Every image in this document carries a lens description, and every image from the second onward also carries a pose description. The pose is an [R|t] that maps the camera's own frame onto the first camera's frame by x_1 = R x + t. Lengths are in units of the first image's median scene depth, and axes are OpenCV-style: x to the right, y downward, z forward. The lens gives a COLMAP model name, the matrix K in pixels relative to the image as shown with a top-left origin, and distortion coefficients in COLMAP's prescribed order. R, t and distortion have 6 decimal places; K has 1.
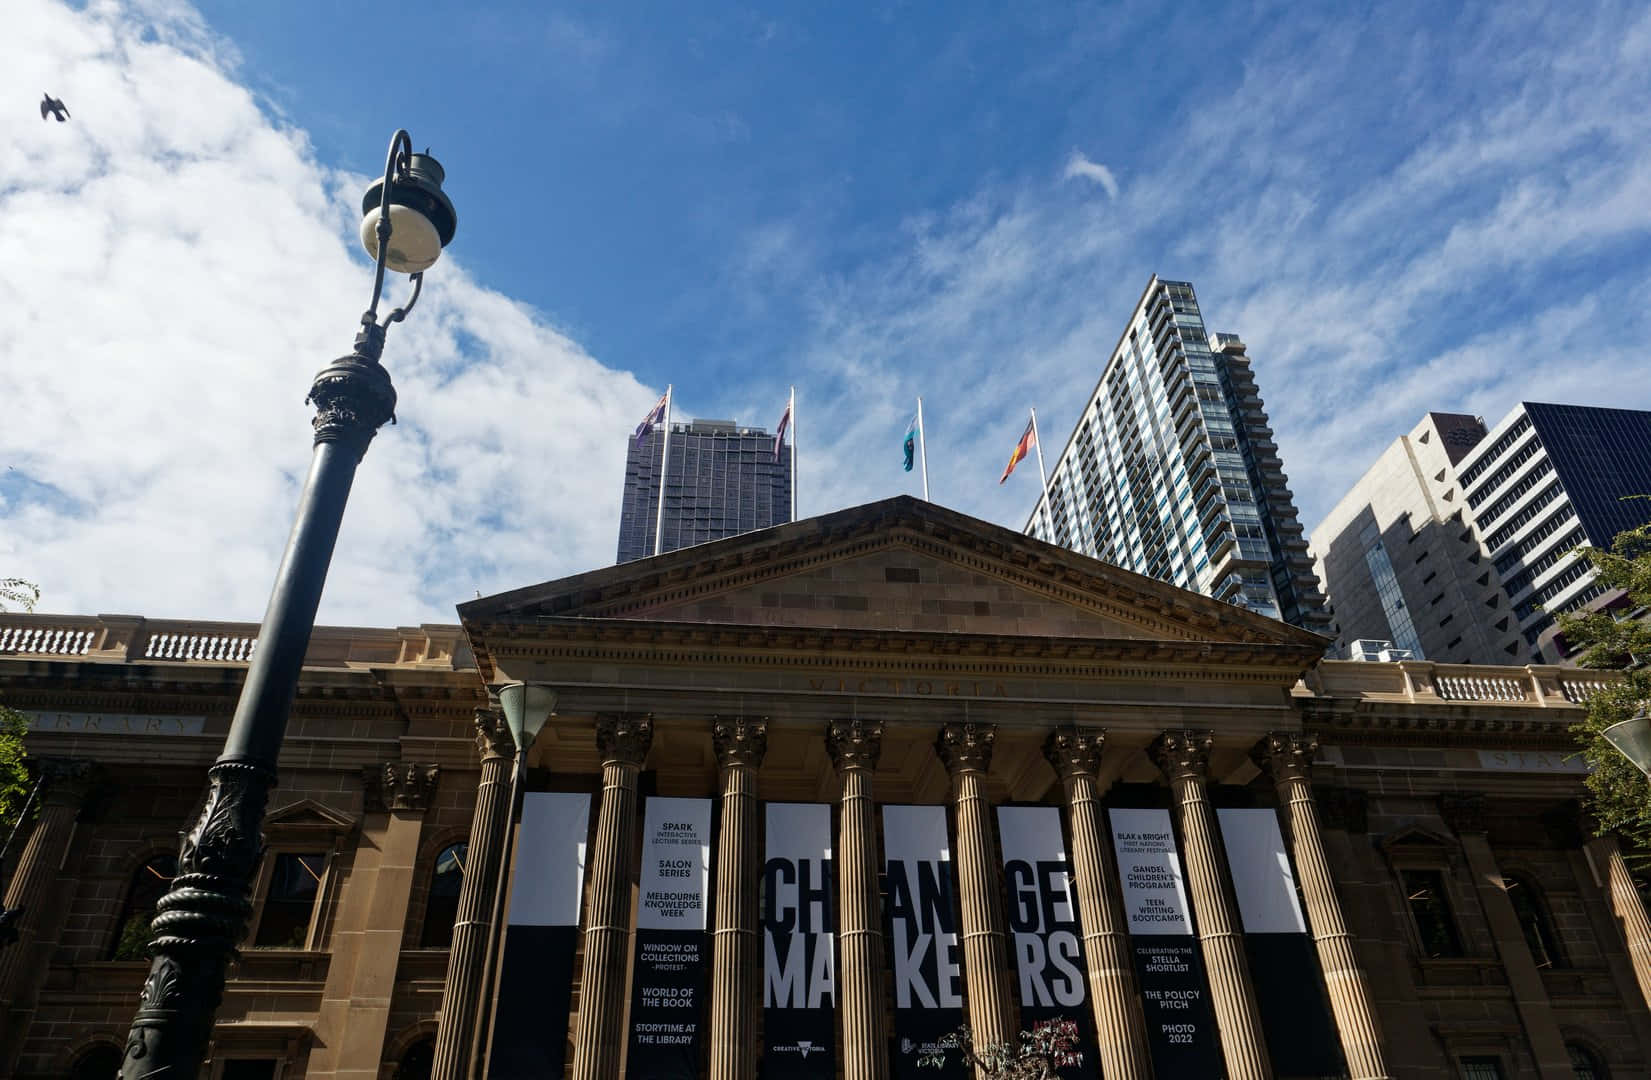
lens RADIAL K [[1091.4, 0, 825.5], [0, 1091.4, 540.0], [0, 0, 1]] dist [-0.027099, -0.001030]
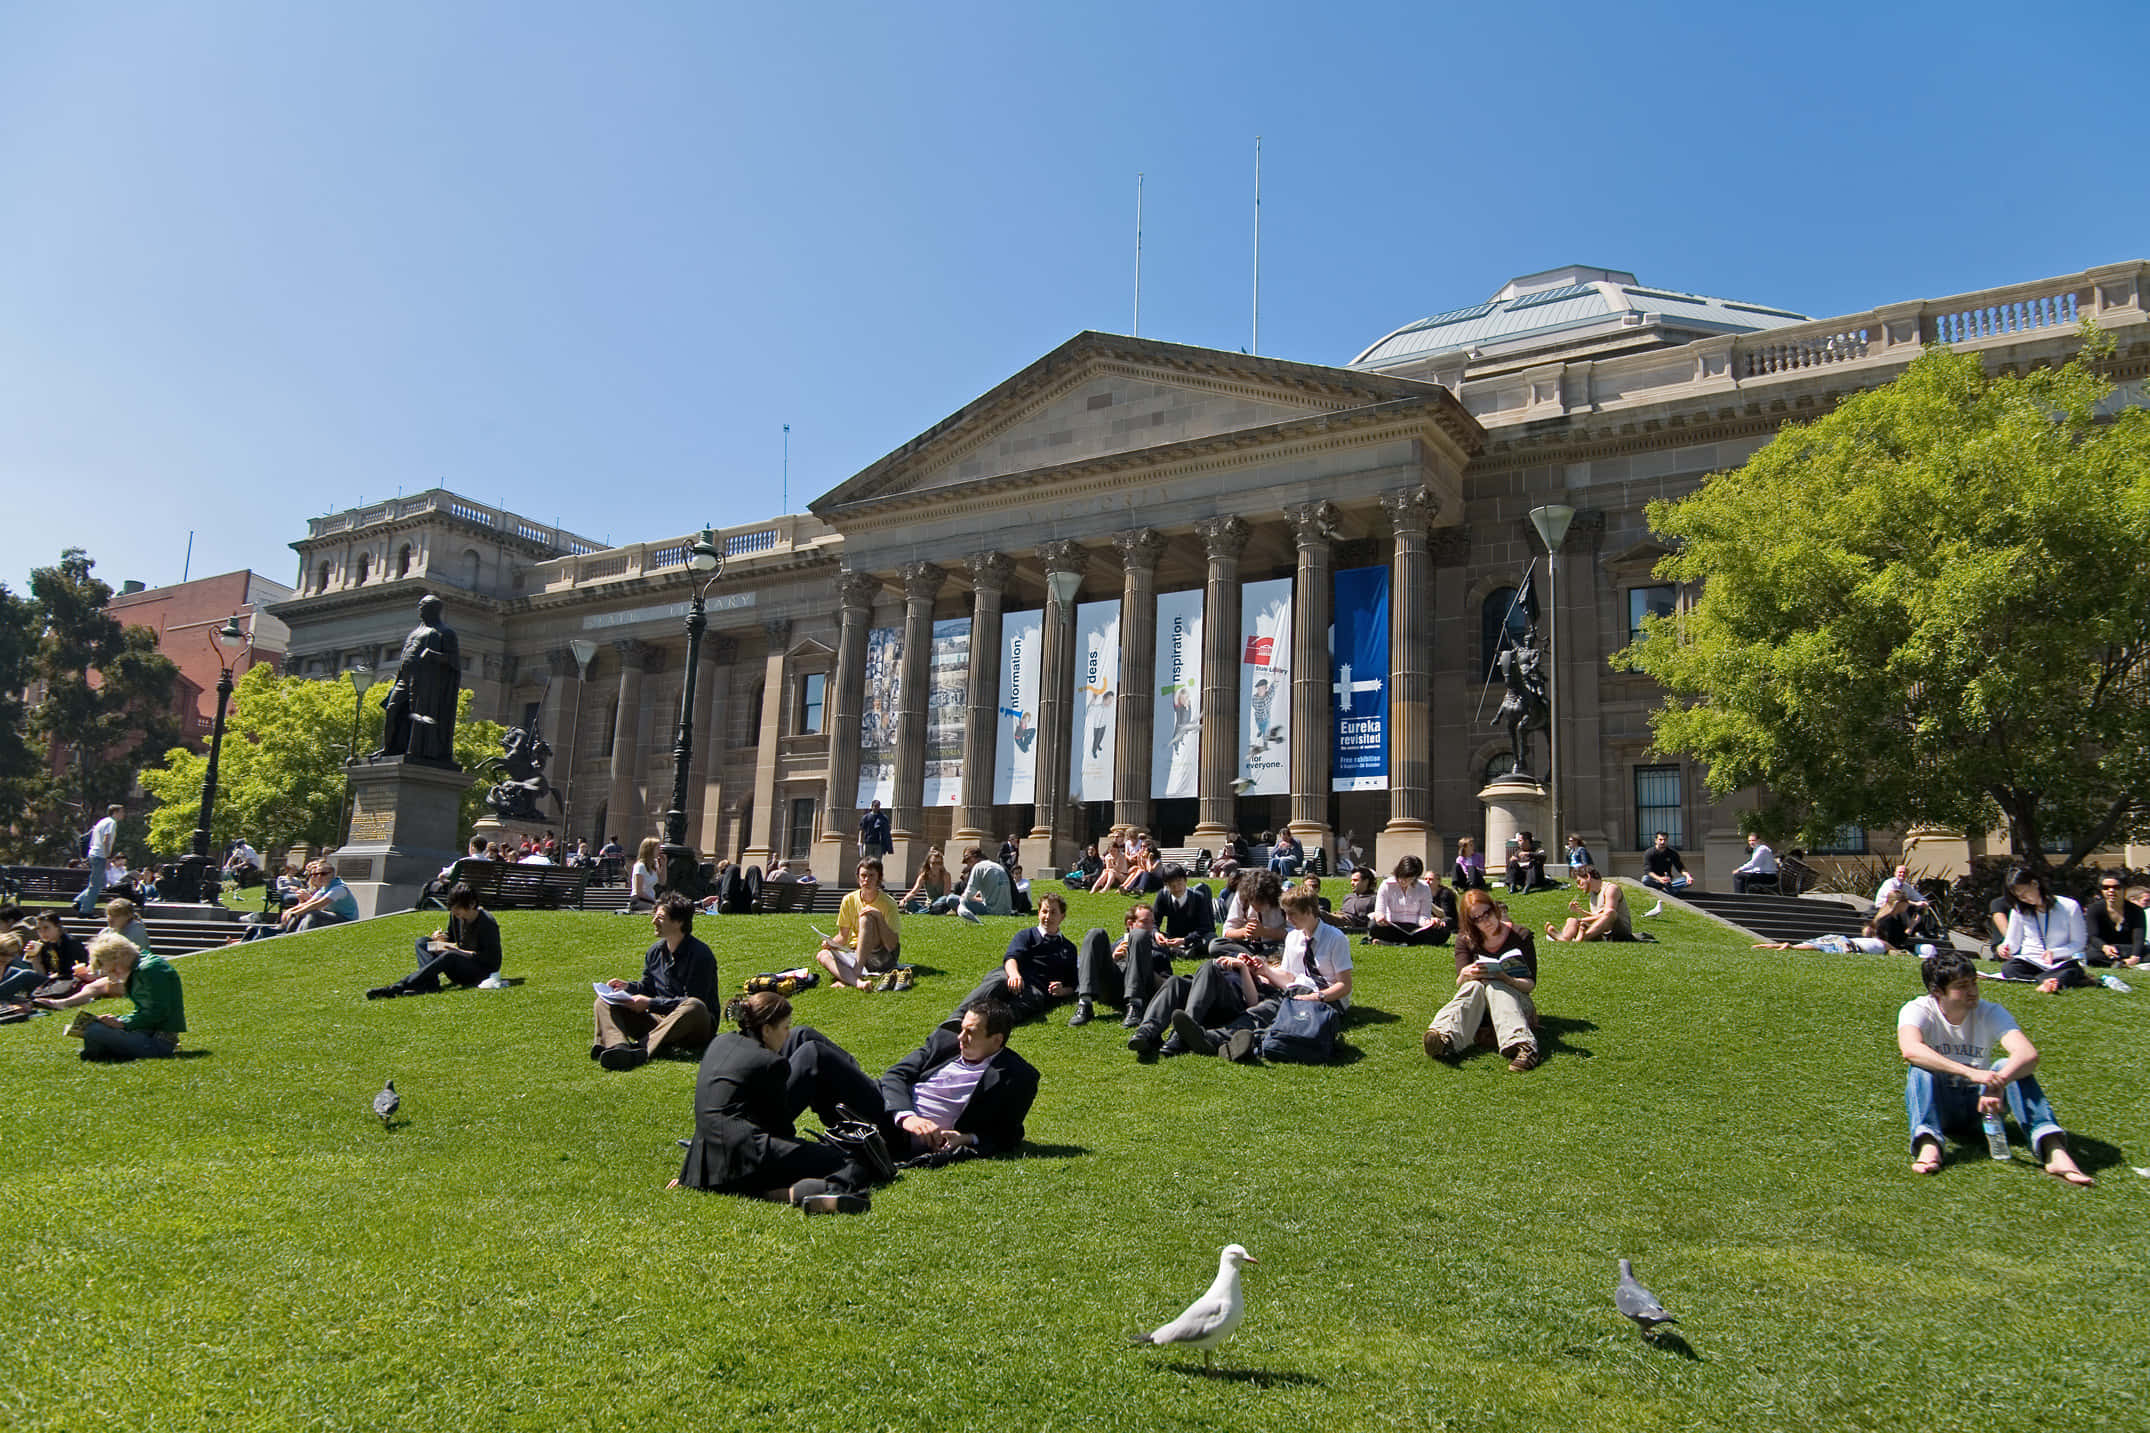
lens RADIAL K [[1470.3, 0, 1075.0], [0, 1470.3, 716.5], [0, 0, 1]] dist [0.001630, -0.000718]
pose [[0.772696, -0.064560, -0.631485, 1.002129], [0.300048, 0.913810, 0.273721, -0.096294], [0.559386, -0.400979, 0.725468, -0.273747]]
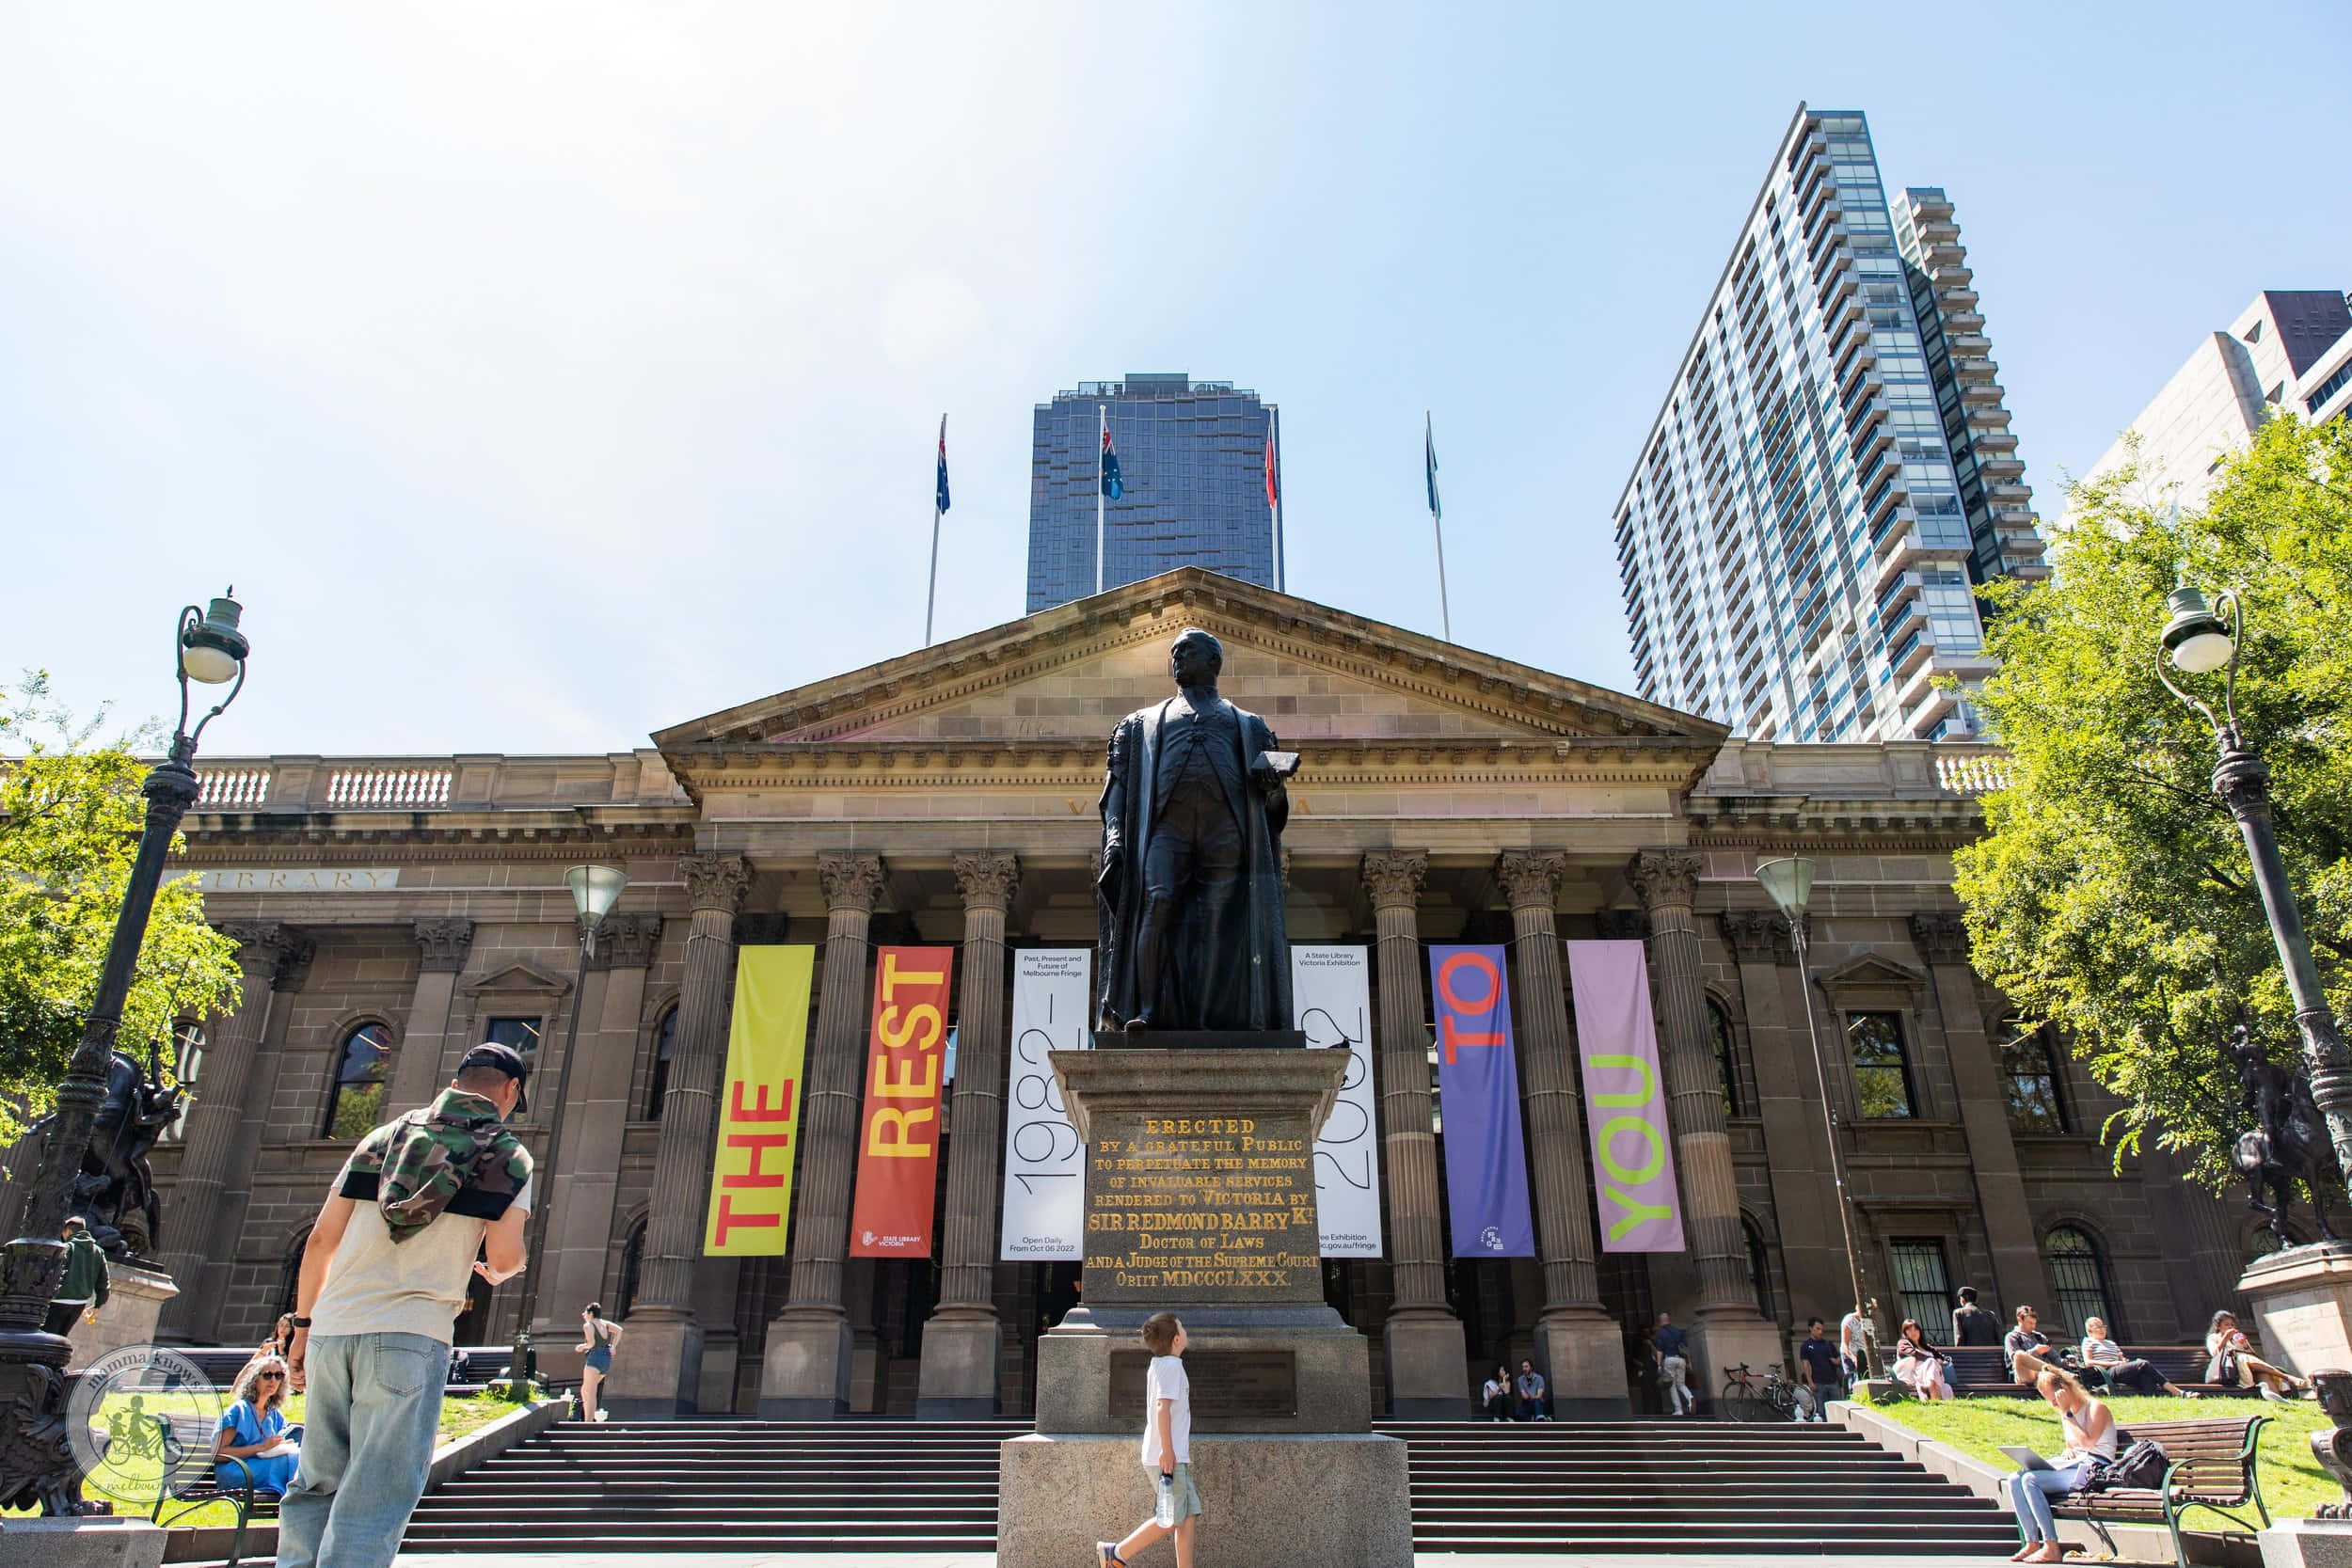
lens RADIAL K [[1608.2, 0, 1176.0], [0, 1608.2, 784.0], [0, 0, 1]] dist [0.001630, -0.000718]
pose [[0.991288, -0.036836, -0.126460, 0.206712], [0.055998, 0.986870, 0.151496, -0.062512], [0.119219, -0.157258, 0.980335, -0.179924]]
